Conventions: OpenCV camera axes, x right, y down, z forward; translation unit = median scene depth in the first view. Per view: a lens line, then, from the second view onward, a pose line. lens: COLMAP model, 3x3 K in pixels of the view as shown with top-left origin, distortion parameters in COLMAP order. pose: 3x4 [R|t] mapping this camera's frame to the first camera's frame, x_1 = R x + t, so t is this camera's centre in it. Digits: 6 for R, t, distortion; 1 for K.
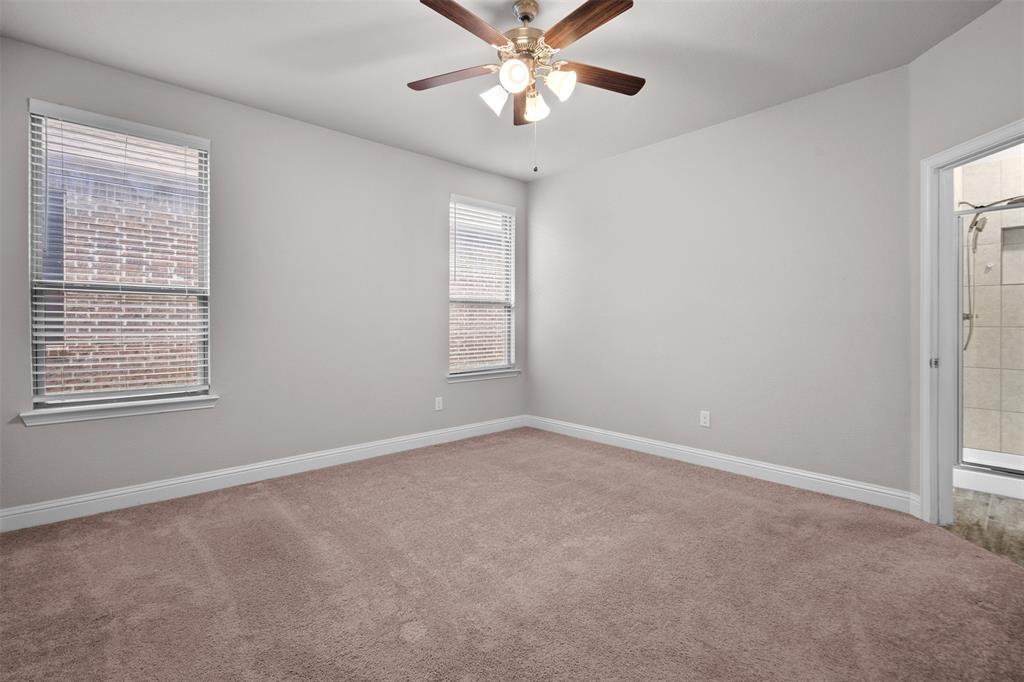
lens RADIAL K [[470.4, 0, 502.3], [0, 470.4, 335.0], [0, 0, 1]] dist [-0.009172, -0.000255]
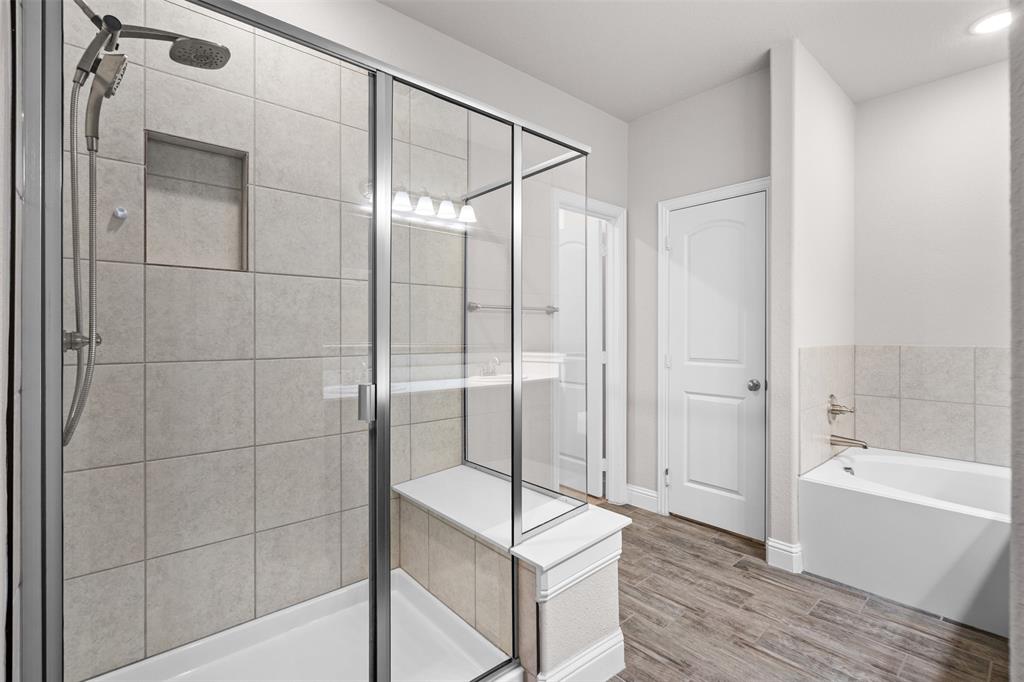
lens RADIAL K [[470.4, 0, 513.6], [0, 470.4, 340.6], [0, 0, 1]] dist [-0.009172, -0.000255]
pose [[-0.002365, 0.002445, 0.999994, 0.664633], [0.016870, 0.999855, -0.002405, -0.033494], [-0.999855, 0.016864, -0.002406, 0.686082]]
